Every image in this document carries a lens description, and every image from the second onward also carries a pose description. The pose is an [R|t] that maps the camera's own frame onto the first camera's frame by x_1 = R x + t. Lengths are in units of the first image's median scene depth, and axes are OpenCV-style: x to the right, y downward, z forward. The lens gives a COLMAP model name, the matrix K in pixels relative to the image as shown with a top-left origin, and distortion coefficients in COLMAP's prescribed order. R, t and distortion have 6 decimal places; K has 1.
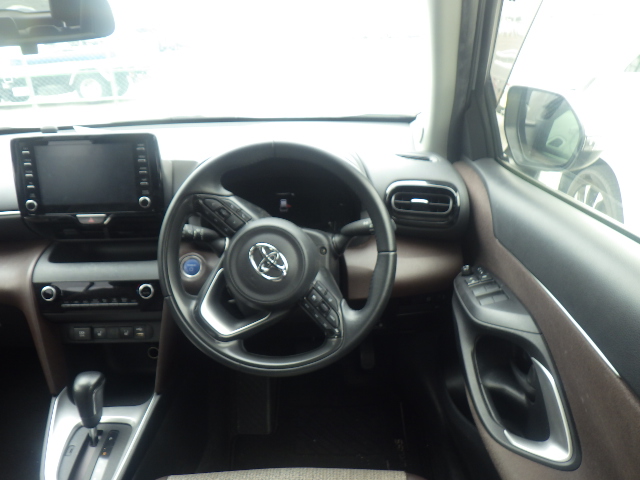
lens RADIAL K [[527.4, 0, 320.0], [0, 527.4, 240.0], [0, 0, 1]] dist [-0.003141, -0.003696]
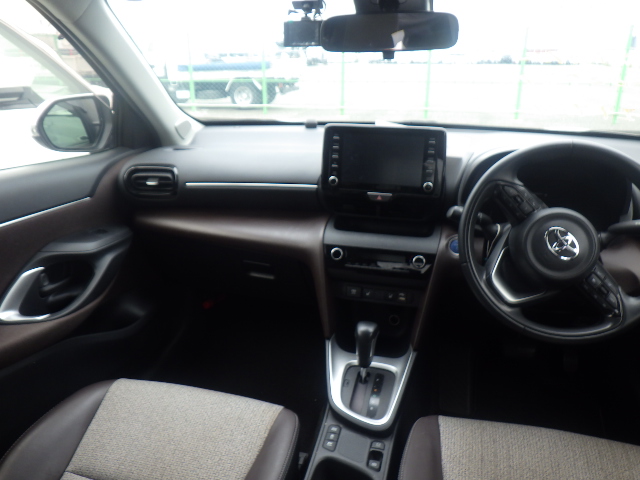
lens RADIAL K [[532.3, 0, 320.0], [0, 532.3, 240.0], [0, 0, 1]] dist [0.002962, 0.010318]
pose [[0.972531, 0.116403, -0.201580, -0.308658], [-0.123369, 0.992110, -0.022299, 0.101768], [0.197394, 0.046555, 0.979218, -0.214052]]
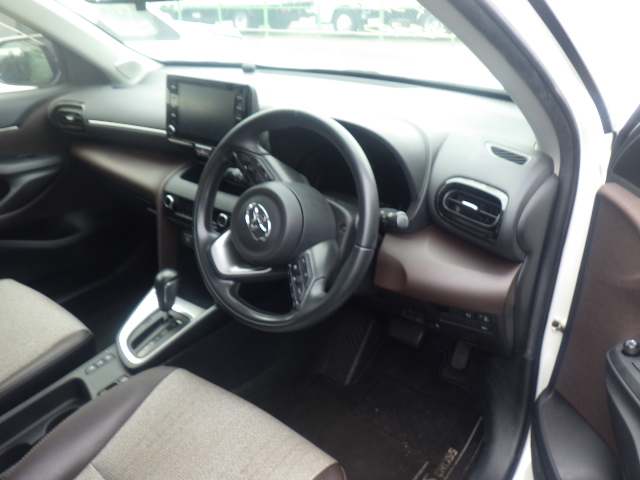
lens RADIAL K [[527.4, 0, 320.0], [0, 527.4, 240.0], [0, 0, 1]] dist [-0.003141, -0.003696]
pose [[0.802676, 0.288748, -0.521859, 0.466209], [-0.232820, 0.957268, 0.171561, -0.111643], [0.549096, -0.016209, 0.835602, 0.137518]]
